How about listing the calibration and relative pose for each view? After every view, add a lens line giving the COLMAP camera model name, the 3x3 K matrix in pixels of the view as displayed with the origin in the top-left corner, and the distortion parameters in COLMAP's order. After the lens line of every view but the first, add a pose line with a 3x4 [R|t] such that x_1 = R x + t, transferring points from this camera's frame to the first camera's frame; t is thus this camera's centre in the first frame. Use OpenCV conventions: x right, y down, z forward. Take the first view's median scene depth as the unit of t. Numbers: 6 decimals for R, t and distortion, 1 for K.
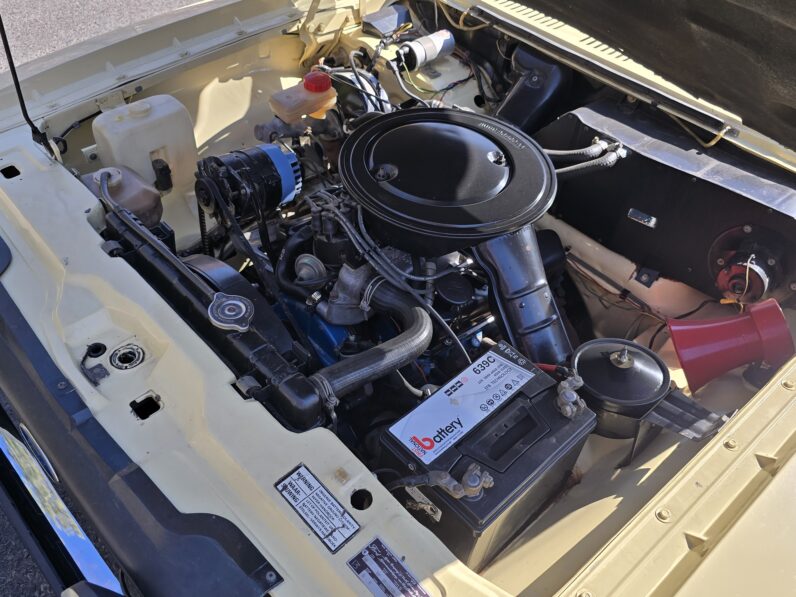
lens RADIAL K [[714.2, 0, 397.0], [0, 714.2, 297.7], [0, 0, 1]] dist [0.036354, -0.040648]
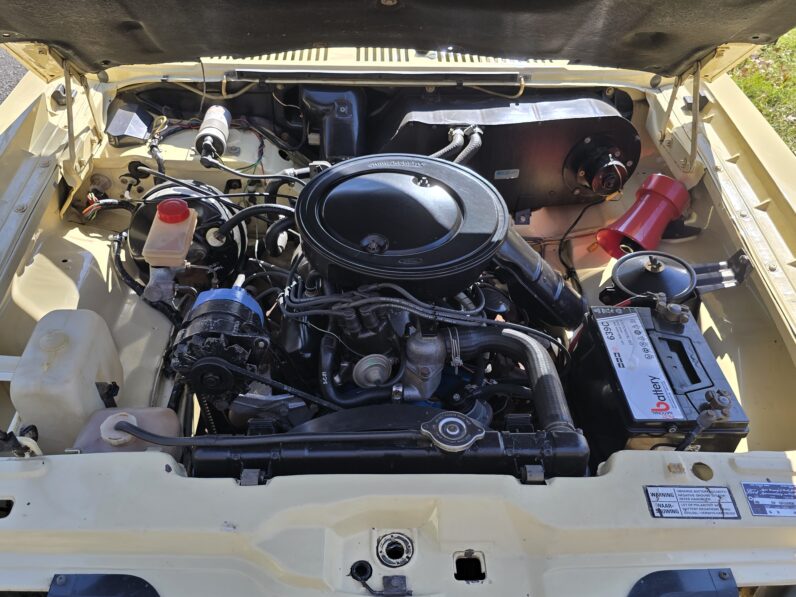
lens RADIAL K [[714.2, 0, 397.2], [0, 714.2, 301.0], [0, 0, 1]] dist [0.036354, -0.040648]
pose [[0.672059, -0.535907, 0.511019, -0.643682], [0.538972, 0.827238, 0.158704, -0.298472], [-0.507784, 0.168766, 0.844792, 0.205626]]
